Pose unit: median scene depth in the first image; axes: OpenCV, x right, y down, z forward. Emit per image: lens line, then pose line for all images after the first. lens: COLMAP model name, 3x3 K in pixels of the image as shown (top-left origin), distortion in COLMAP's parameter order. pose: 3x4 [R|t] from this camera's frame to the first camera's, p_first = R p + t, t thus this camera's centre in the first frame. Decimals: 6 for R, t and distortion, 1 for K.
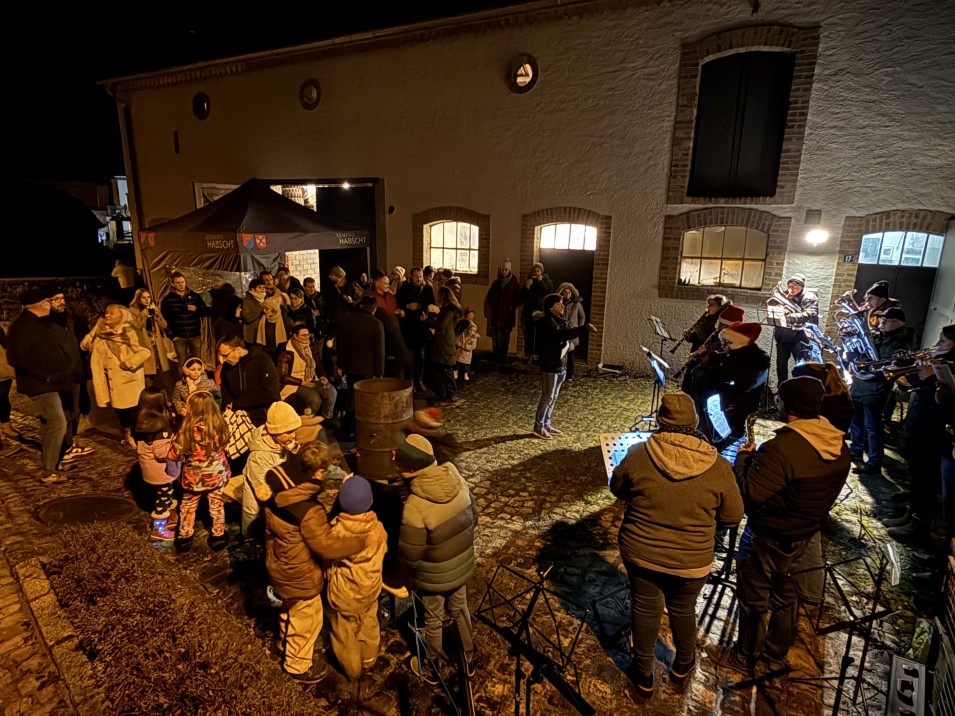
lens RADIAL K [[554.1, 0, 479.1], [0, 554.1, 362.0], [0, 0, 1]] dist [-0.000193, -0.000158]
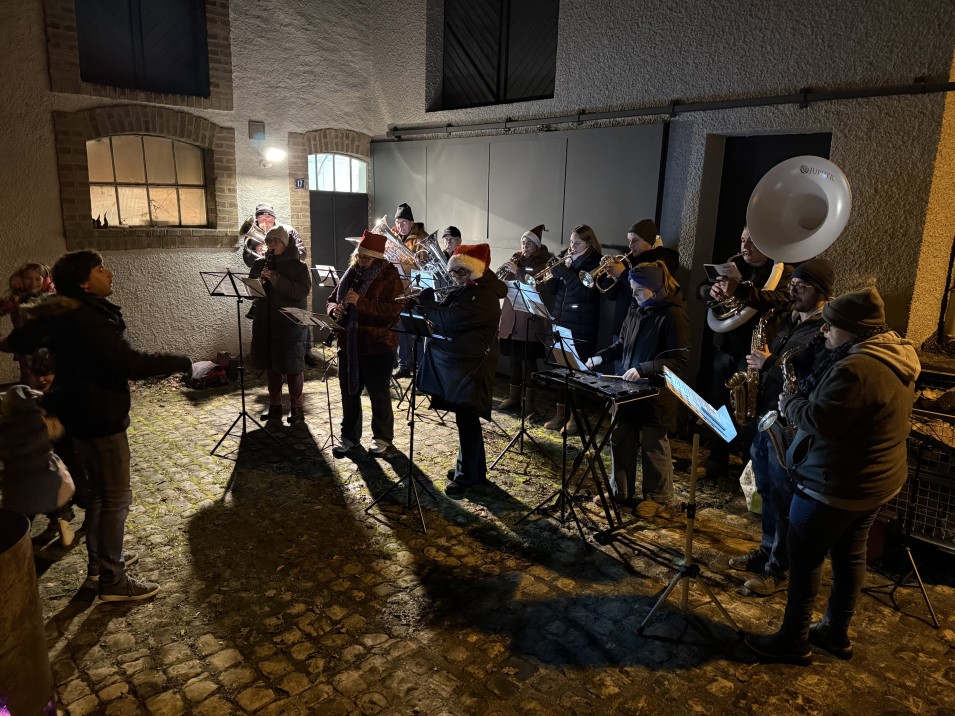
lens RADIAL K [[697.5, 0, 479.0], [0, 697.5, 355.1], [0, 0, 1]] dist [0.064547, -0.074146]
pose [[0.324162, -0.216695, 0.920849, -0.279907], [0.204591, 0.966433, 0.155401, -0.040327], [-0.923613, 0.138022, 0.357614, 0.373181]]
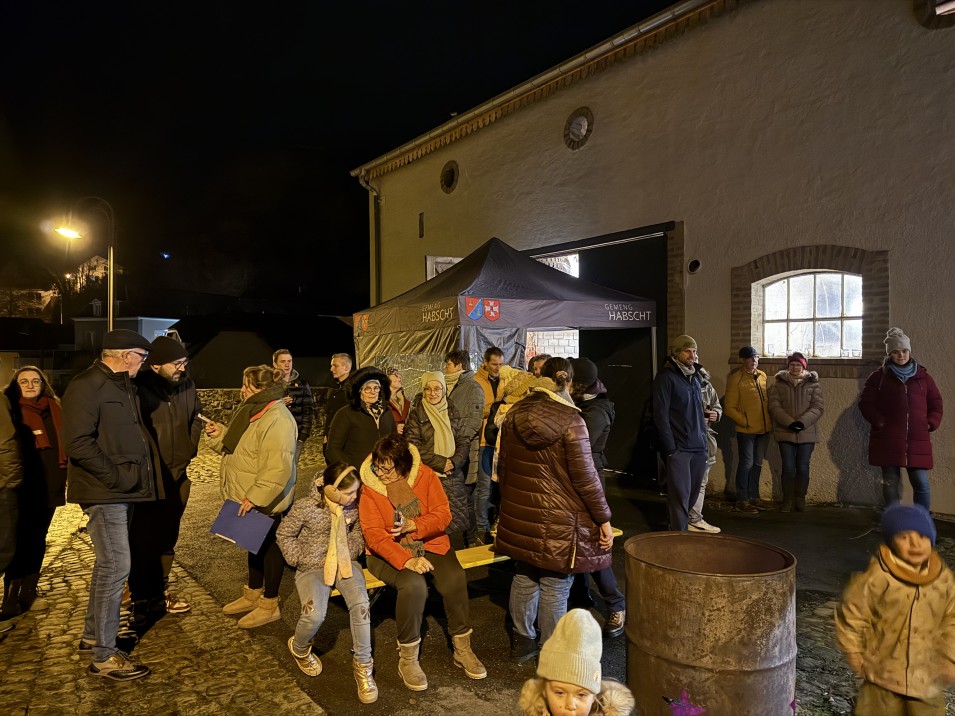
lens RADIAL K [[659.0, 0, 475.1], [0, 659.0, 359.1], [0, 0, 1]] dist [0.093013, -0.104522]
pose [[0.902160, -0.019999, -0.430937, -0.079139], [-0.083104, 0.972158, -0.219093, 0.018623], [0.423321, 0.233469, 0.875381, 0.347001]]
